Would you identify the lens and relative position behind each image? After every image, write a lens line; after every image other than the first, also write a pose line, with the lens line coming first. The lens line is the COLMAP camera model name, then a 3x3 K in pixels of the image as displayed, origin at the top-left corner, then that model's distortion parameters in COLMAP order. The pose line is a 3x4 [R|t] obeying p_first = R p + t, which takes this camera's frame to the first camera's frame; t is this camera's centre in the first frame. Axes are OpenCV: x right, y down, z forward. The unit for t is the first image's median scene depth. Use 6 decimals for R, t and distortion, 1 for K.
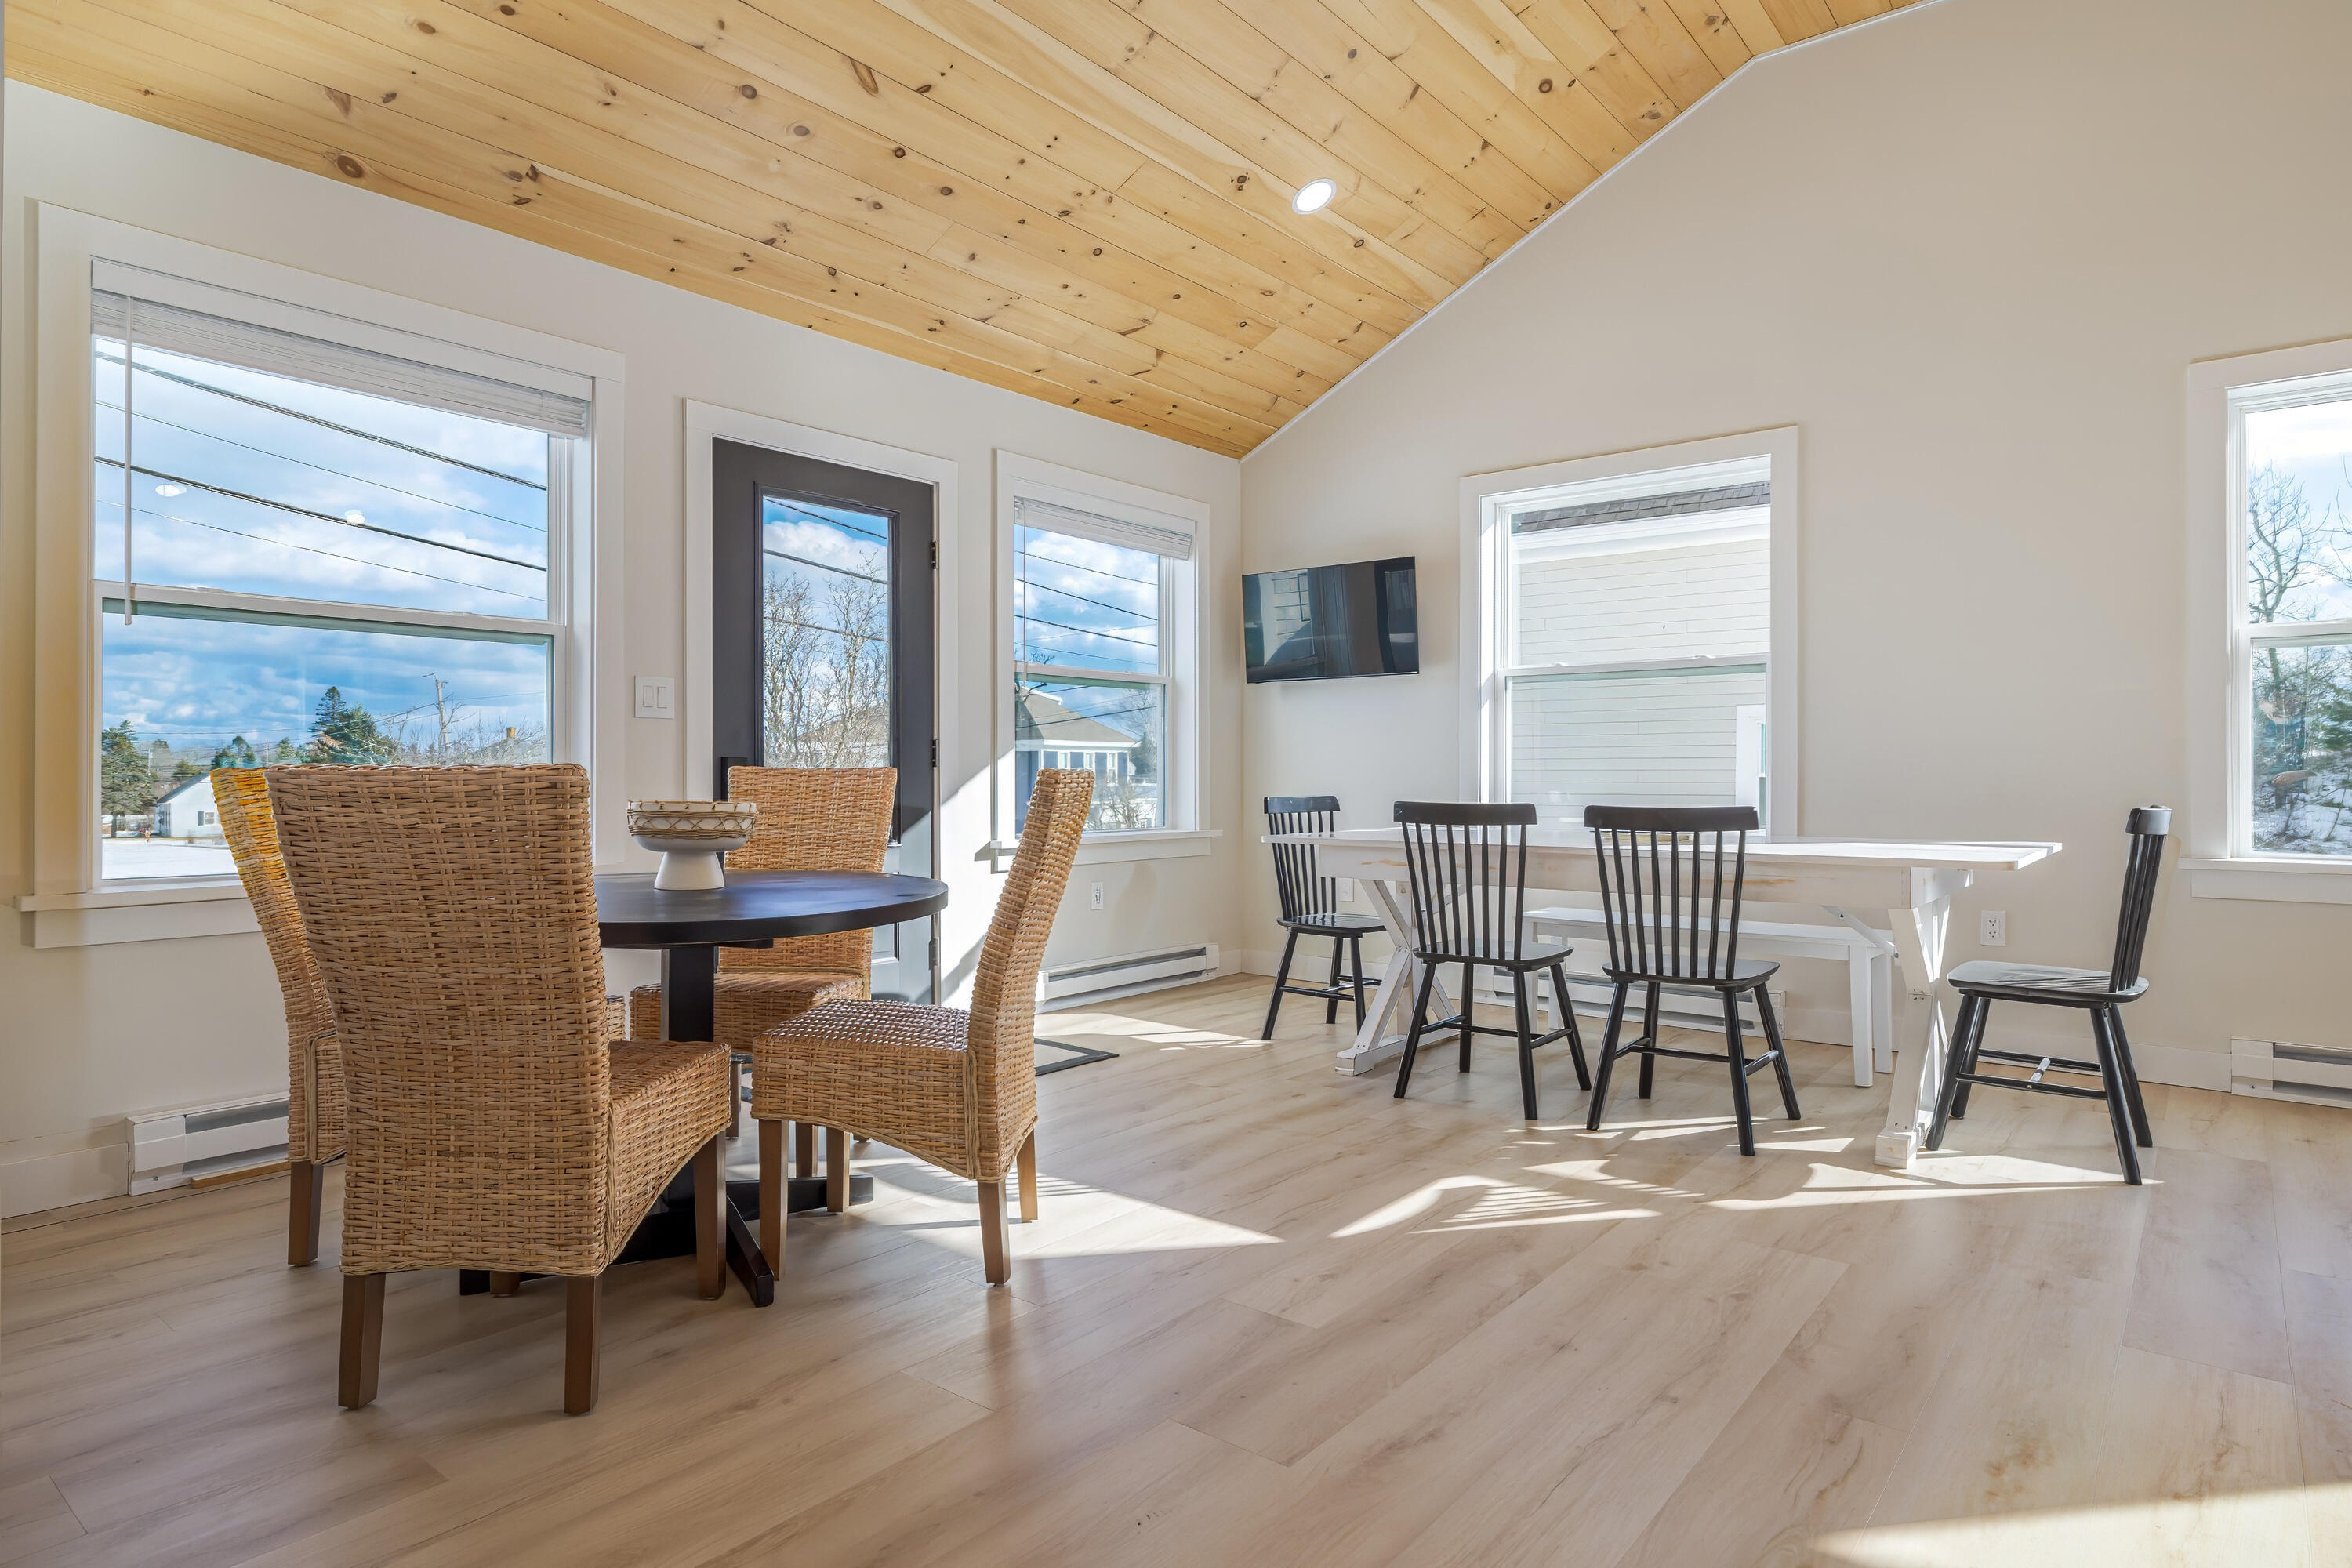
lens RADIAL K [[1342.2, 0, 1177.6], [0, 1342.2, 780.3], [0, 0, 1]] dist [0.001106, 0.001994]
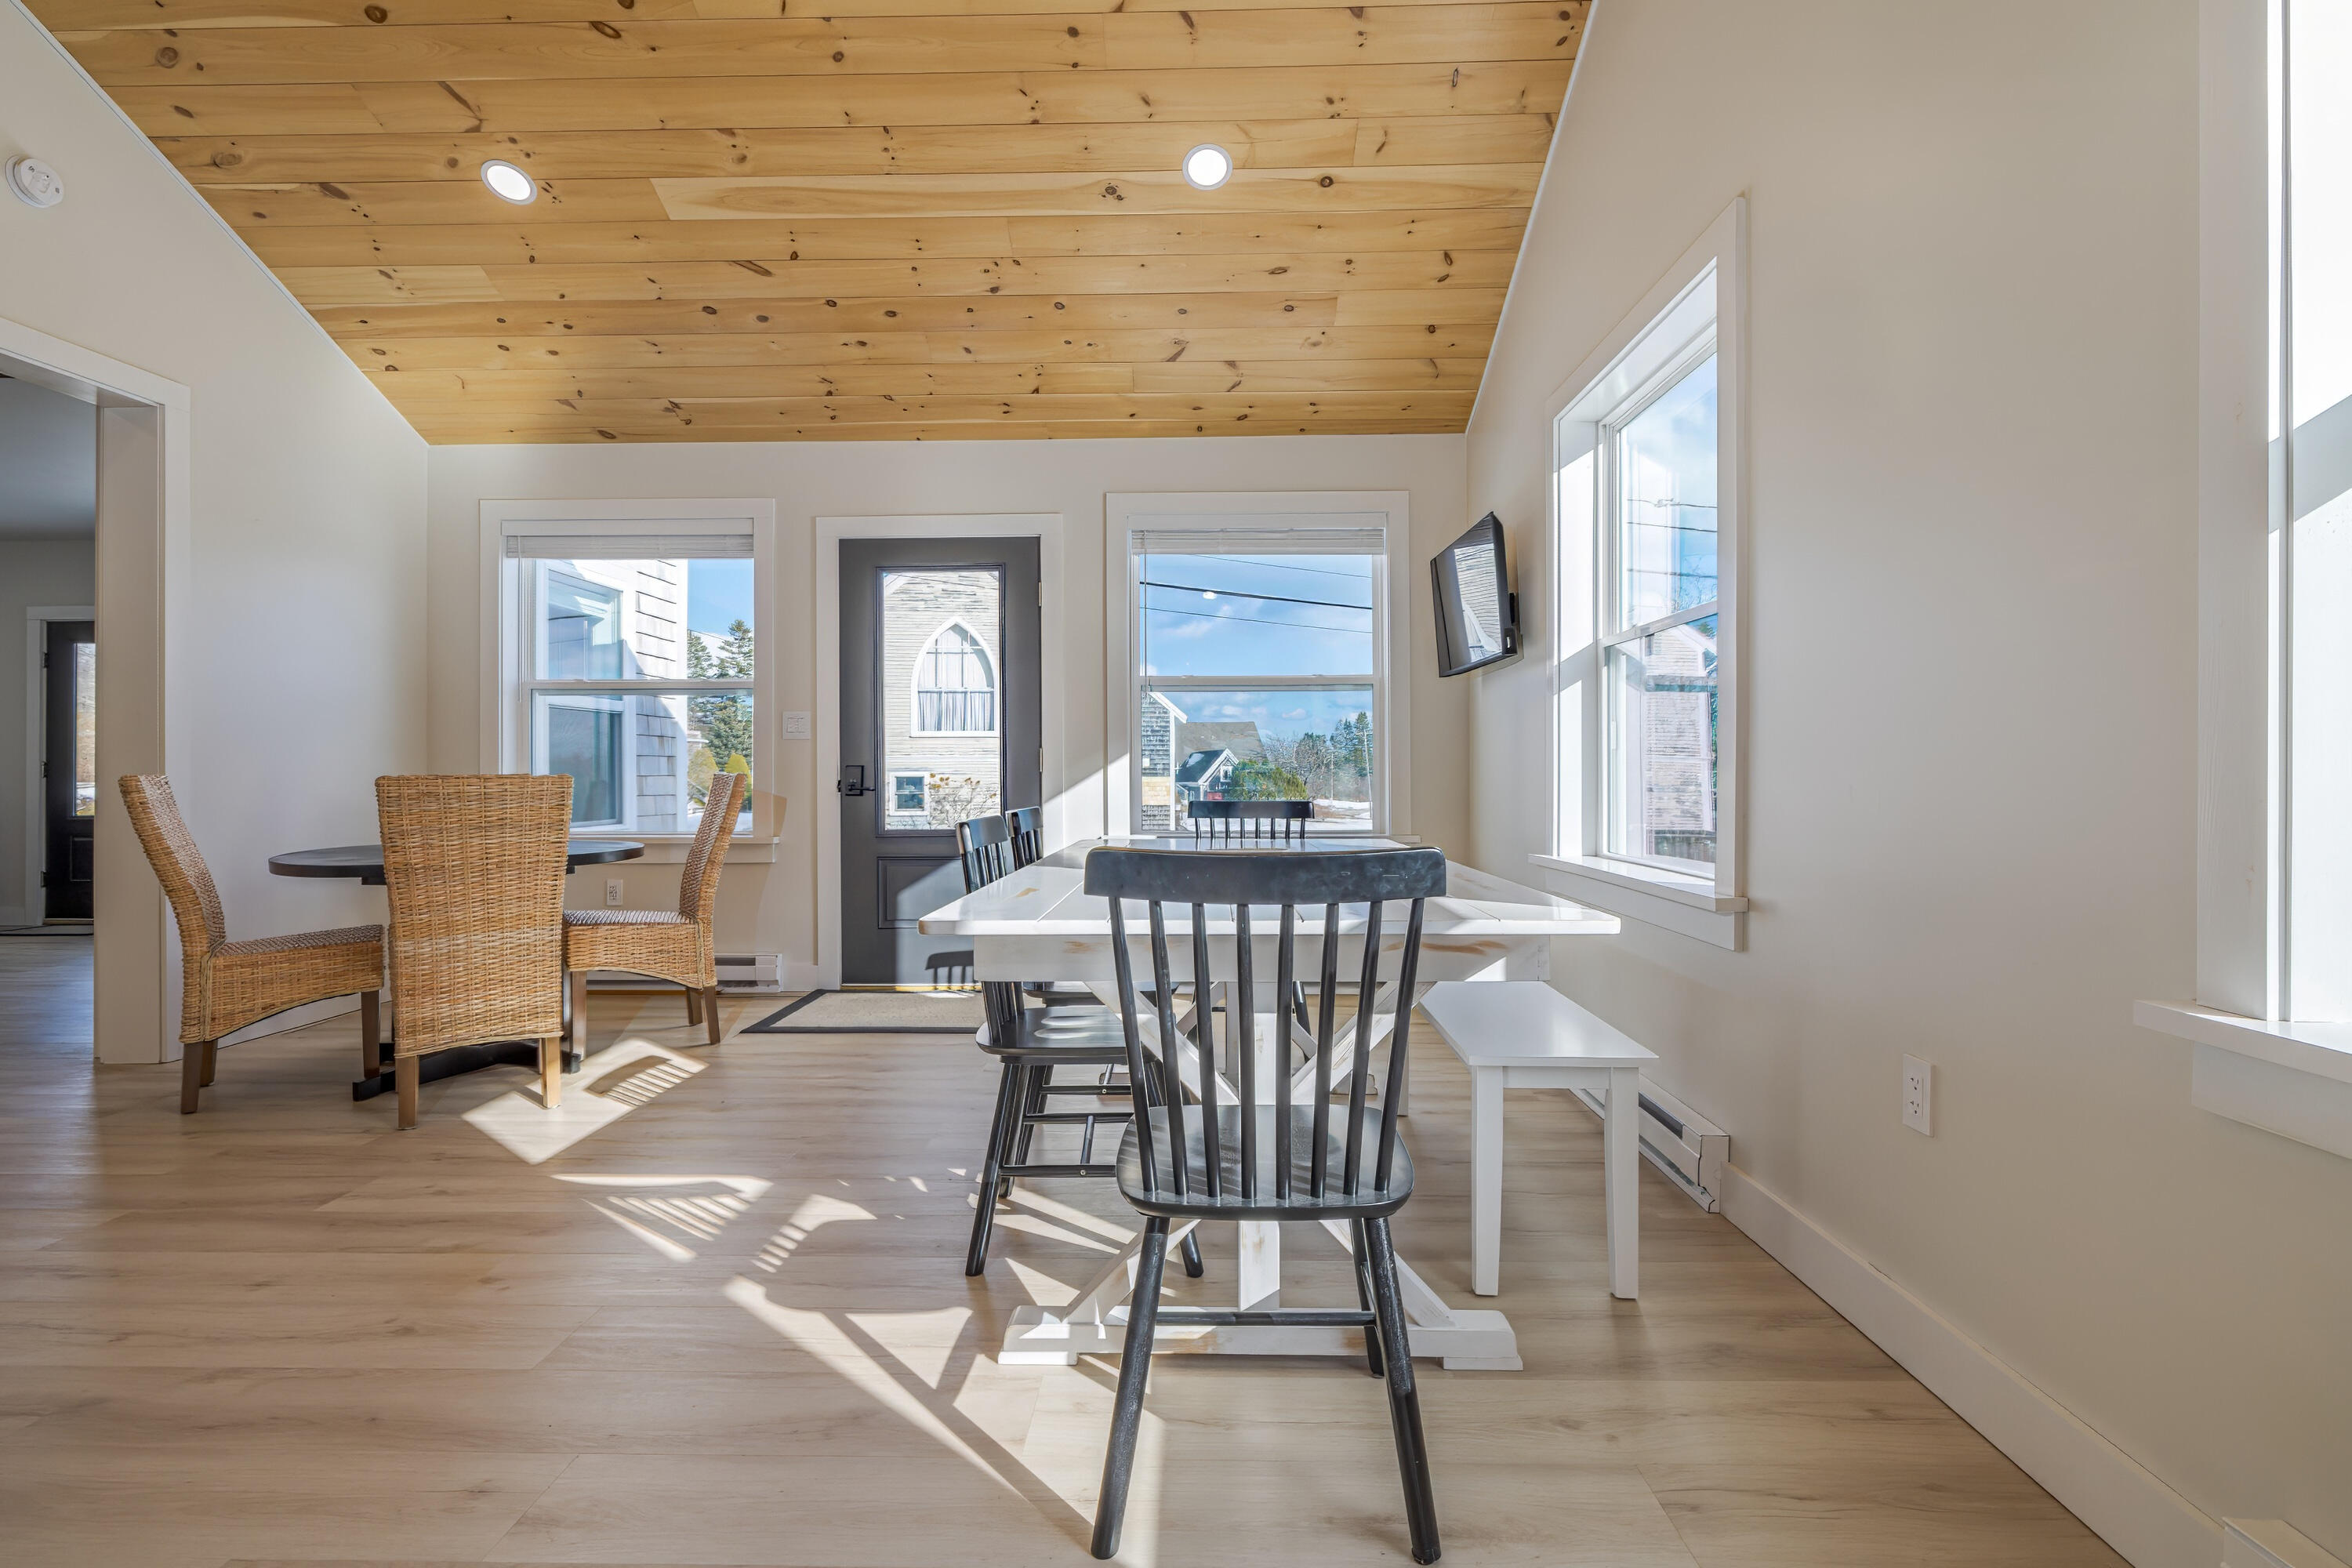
lens RADIAL K [[1139.1, 0, 1175.7], [0, 1139.1, 774.2], [0, 0, 1]] dist [-0.000097, 0.000337]
pose [[0.593489, -0.001889, -0.804840, 1.047891], [-0.002785, 0.999986, -0.004400, -0.004370], [0.804838, 0.004853, 0.593475, 0.723733]]
